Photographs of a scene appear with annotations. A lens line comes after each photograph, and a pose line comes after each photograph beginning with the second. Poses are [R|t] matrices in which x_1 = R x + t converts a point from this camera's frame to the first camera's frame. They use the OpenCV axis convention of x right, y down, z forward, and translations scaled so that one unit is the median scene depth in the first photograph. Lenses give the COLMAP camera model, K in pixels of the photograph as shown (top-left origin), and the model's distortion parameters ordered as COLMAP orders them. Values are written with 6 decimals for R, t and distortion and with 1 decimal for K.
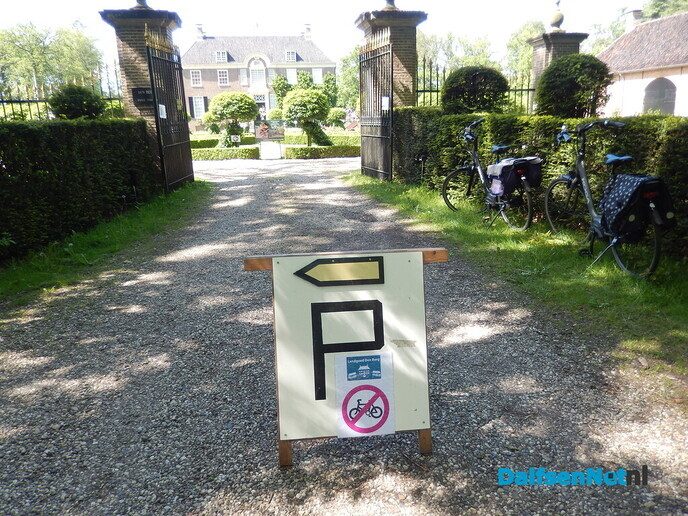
lens RADIAL K [[523.3, 0, 347.3], [0, 523.3, 254.5], [0, 0, 1]] dist [-0.016284, -0.010441]
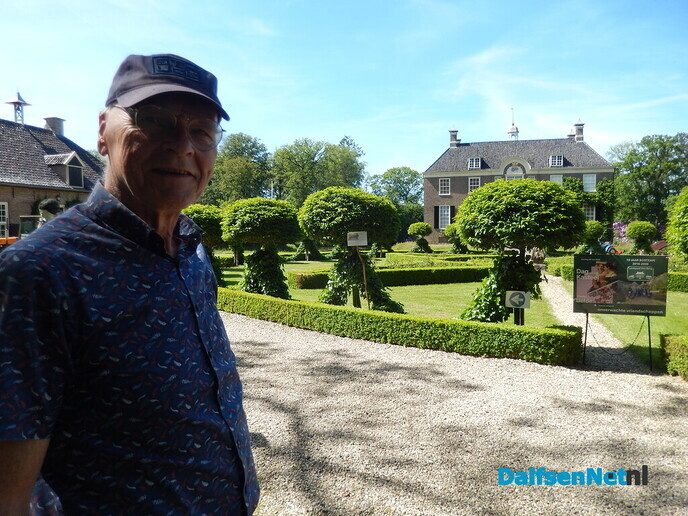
lens RADIAL K [[523.3, 0, 342.9], [0, 523.3, 259.8], [0, 0, 1]] dist [-0.016284, -0.010441]
pose [[0.895116, 0.047876, -0.443255, -0.036394], [-0.132692, 0.977770, -0.162352, -0.038831], [0.425629, 0.204140, 0.881571, 0.137621]]
